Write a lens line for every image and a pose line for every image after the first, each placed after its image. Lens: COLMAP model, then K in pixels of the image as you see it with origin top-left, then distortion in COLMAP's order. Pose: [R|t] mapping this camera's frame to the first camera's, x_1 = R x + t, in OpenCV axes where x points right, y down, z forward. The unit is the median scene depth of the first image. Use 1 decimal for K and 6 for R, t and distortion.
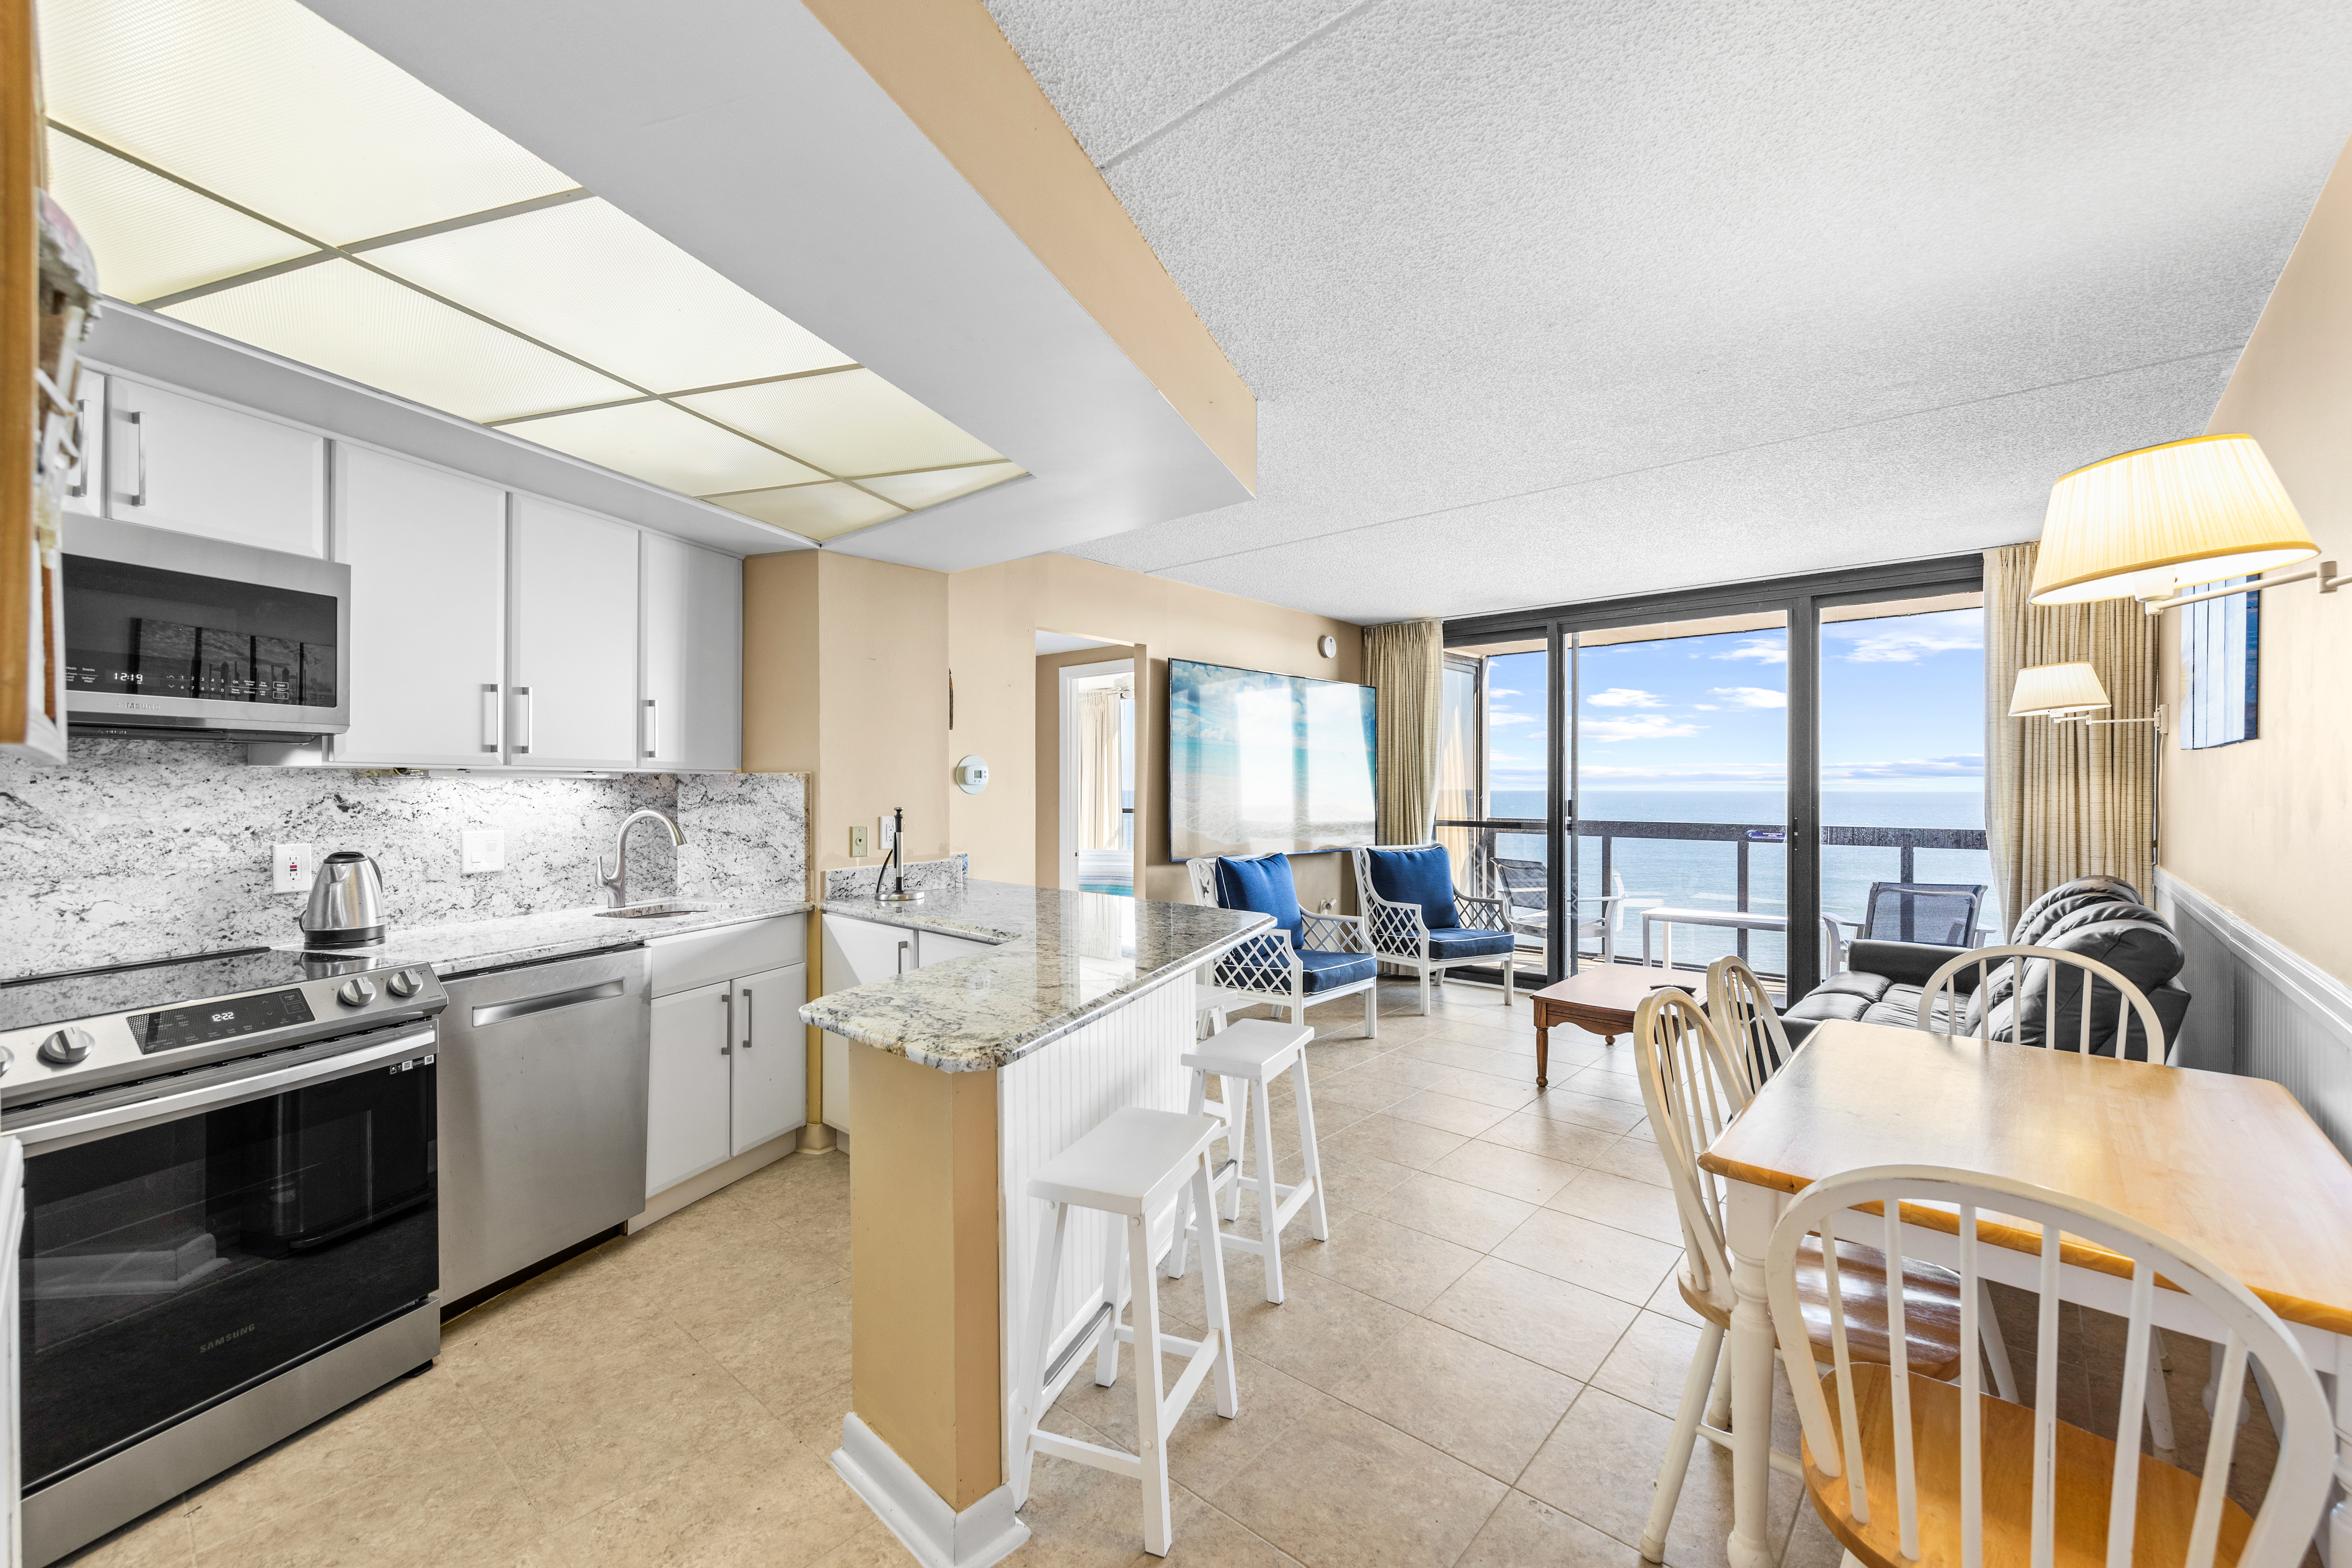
lens RADIAL K [[915.5, 0, 1172.4], [0, 915.5, 751.7], [0, 0, 1]] dist [0.002031, 0.000268]
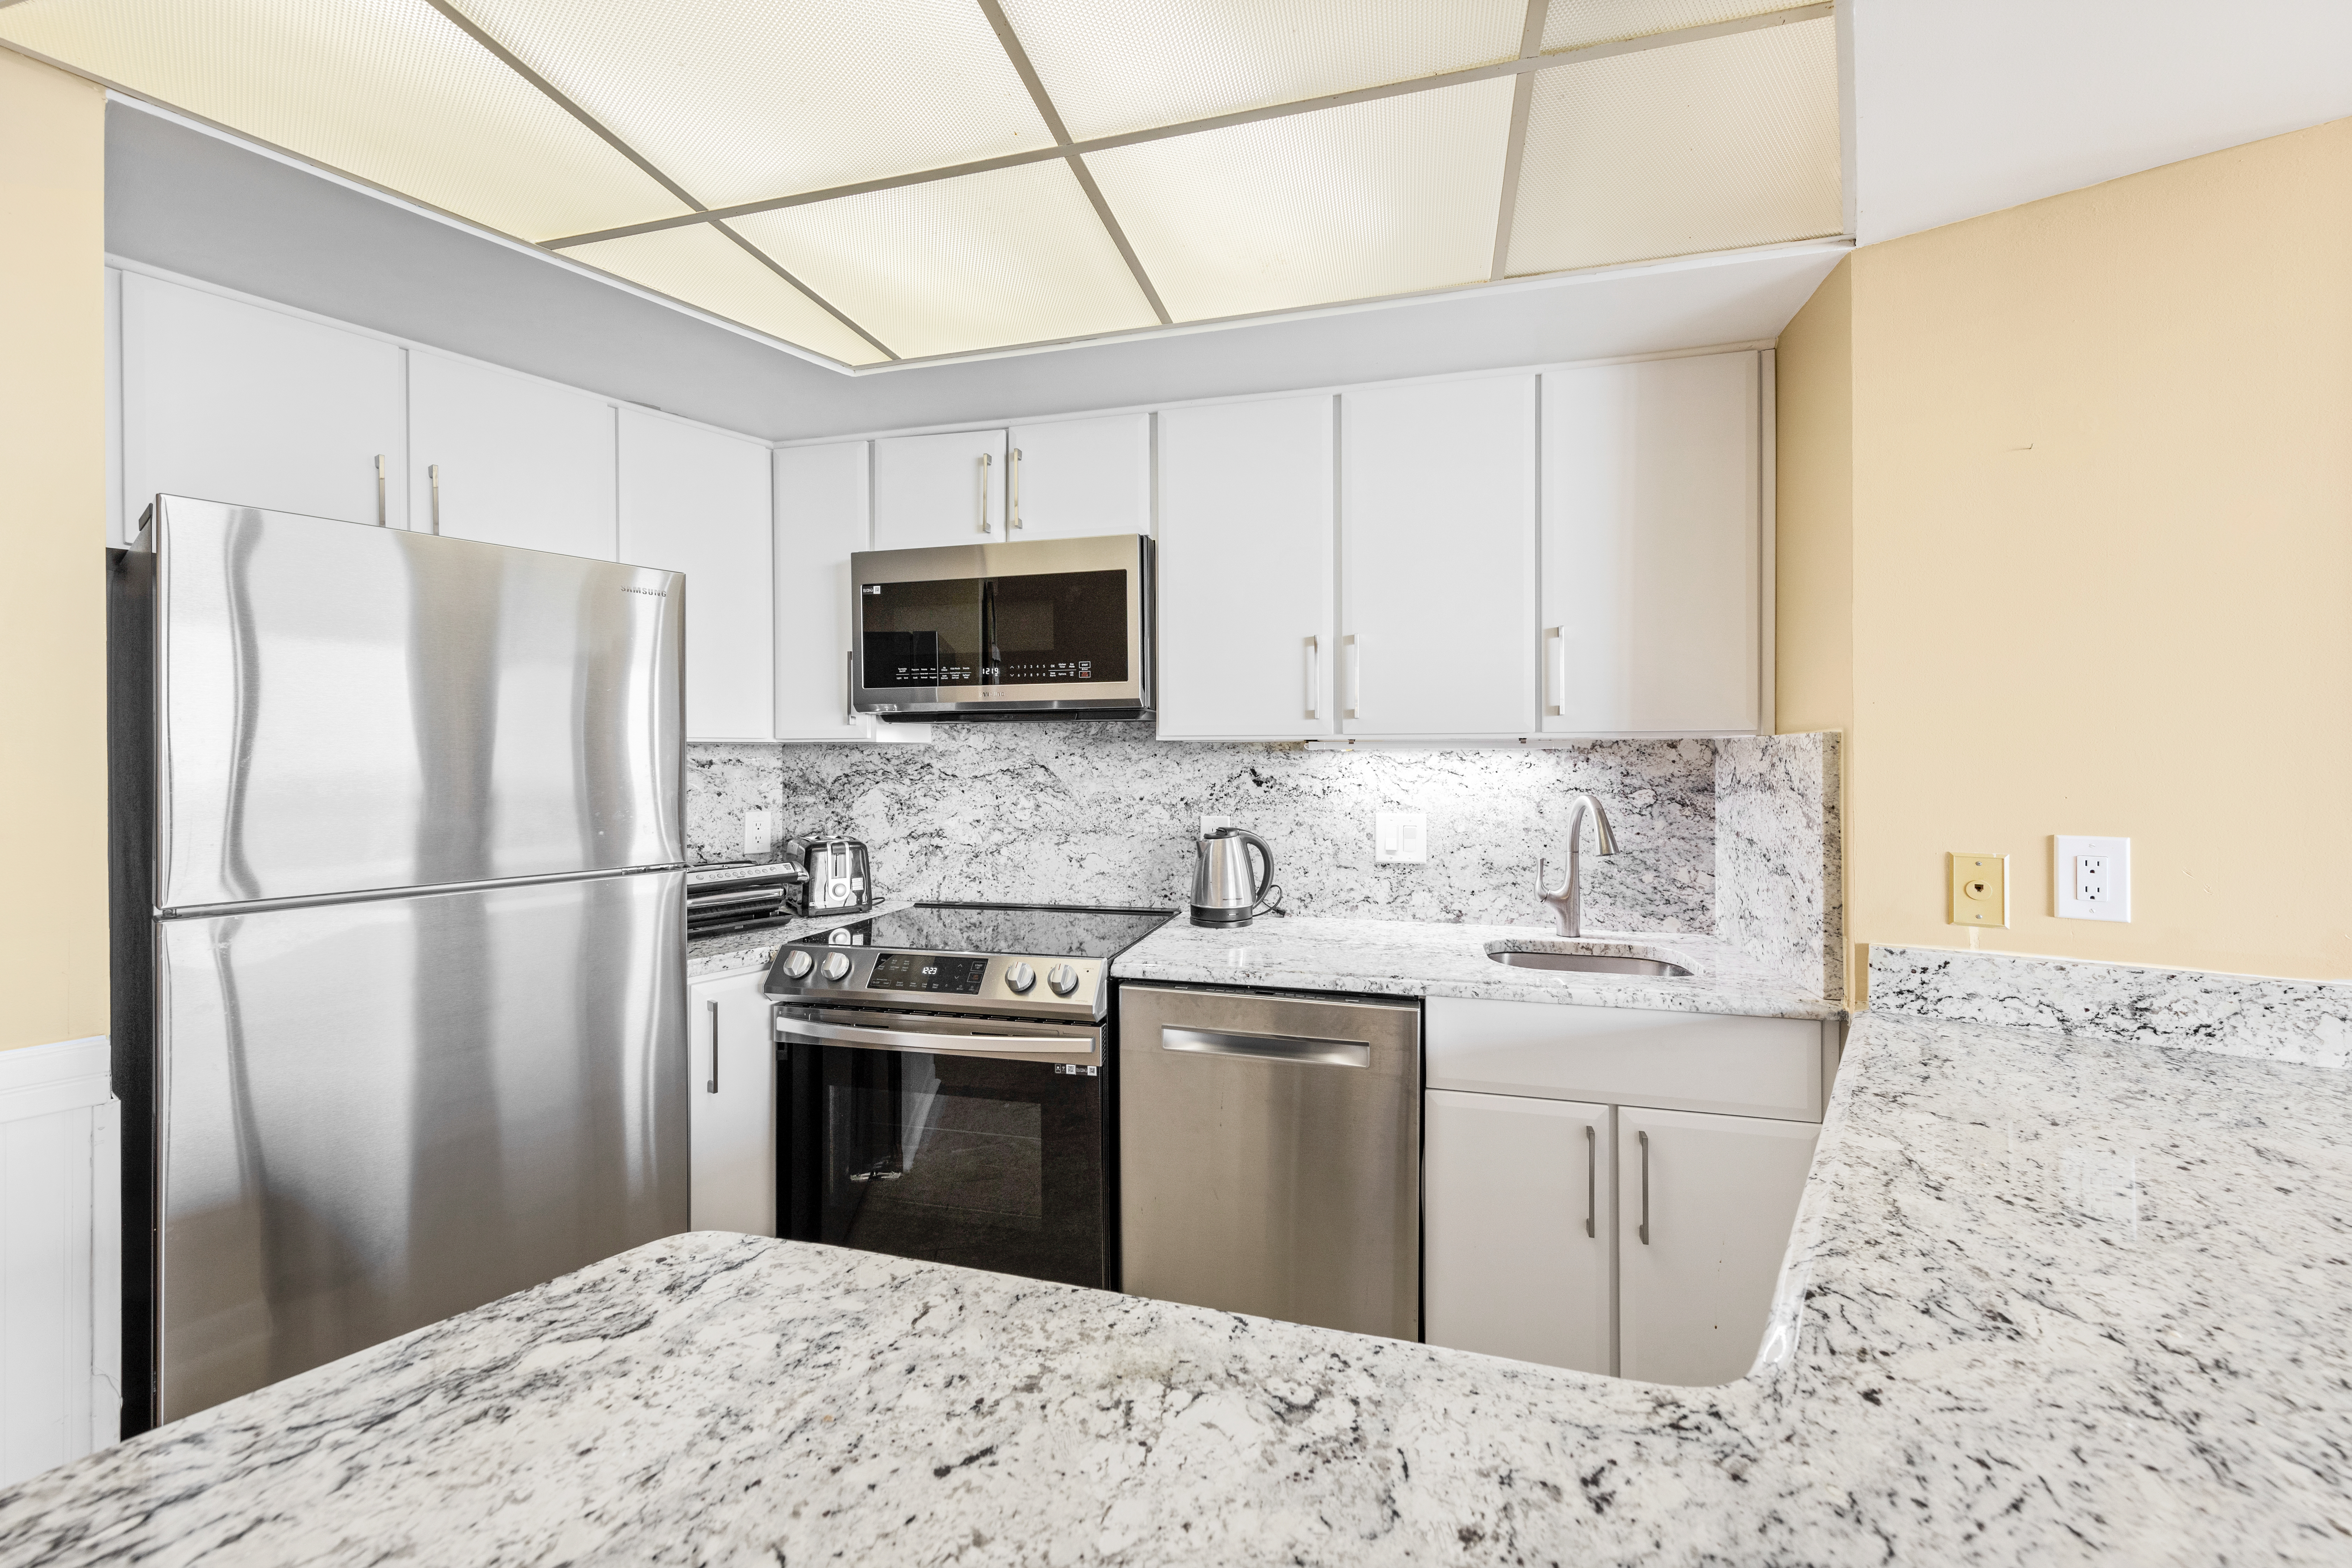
lens RADIAL K [[915.5, 0, 1172.4], [0, 915.5, 751.7], [0, 0, 1]] dist [0.002031, 0.000268]
pose [[0.093340, -0.006459, -0.995613, 0.059221], [0.041114, 0.999151, -0.002628, 0.025809], [0.994785, -0.040689, 0.093526, 0.767807]]
